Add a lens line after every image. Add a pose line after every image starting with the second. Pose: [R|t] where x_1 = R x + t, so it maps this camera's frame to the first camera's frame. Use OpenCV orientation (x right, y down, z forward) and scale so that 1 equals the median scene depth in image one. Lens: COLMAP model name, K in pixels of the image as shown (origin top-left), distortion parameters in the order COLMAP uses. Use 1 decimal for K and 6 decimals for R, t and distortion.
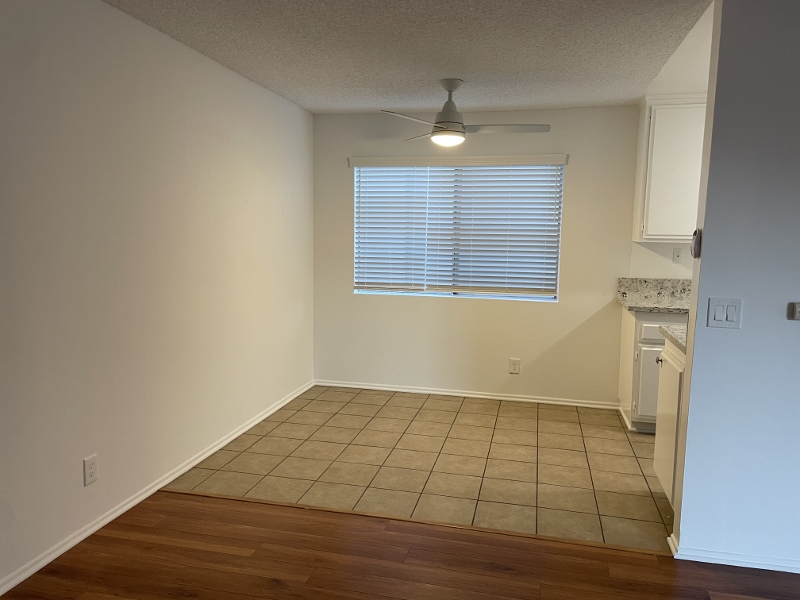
lens RADIAL K [[604.1, 0, 400.0], [0, 604.1, 300.0], [0, 0, 1]] dist [0.001750, -0.002250]
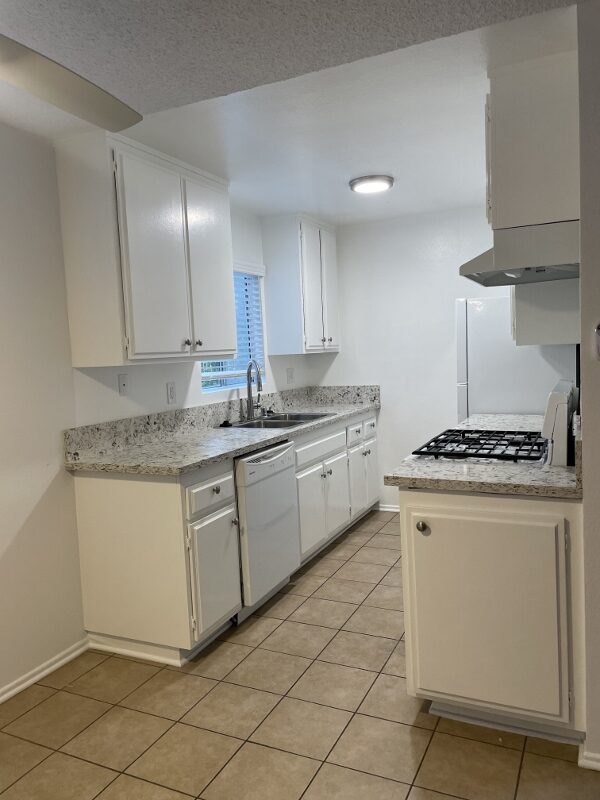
lens RADIAL K [[604.1, 0, 300.3], [0, 604.1, 385.9], [0, 0, 1]] dist [0.001750, -0.002250]
pose [[0.210438, -0.081657, 0.974191, -0.161225], [0.158281, 0.986204, 0.048473, -0.072863], [-0.964709, 0.143995, 0.220459, 0.658713]]
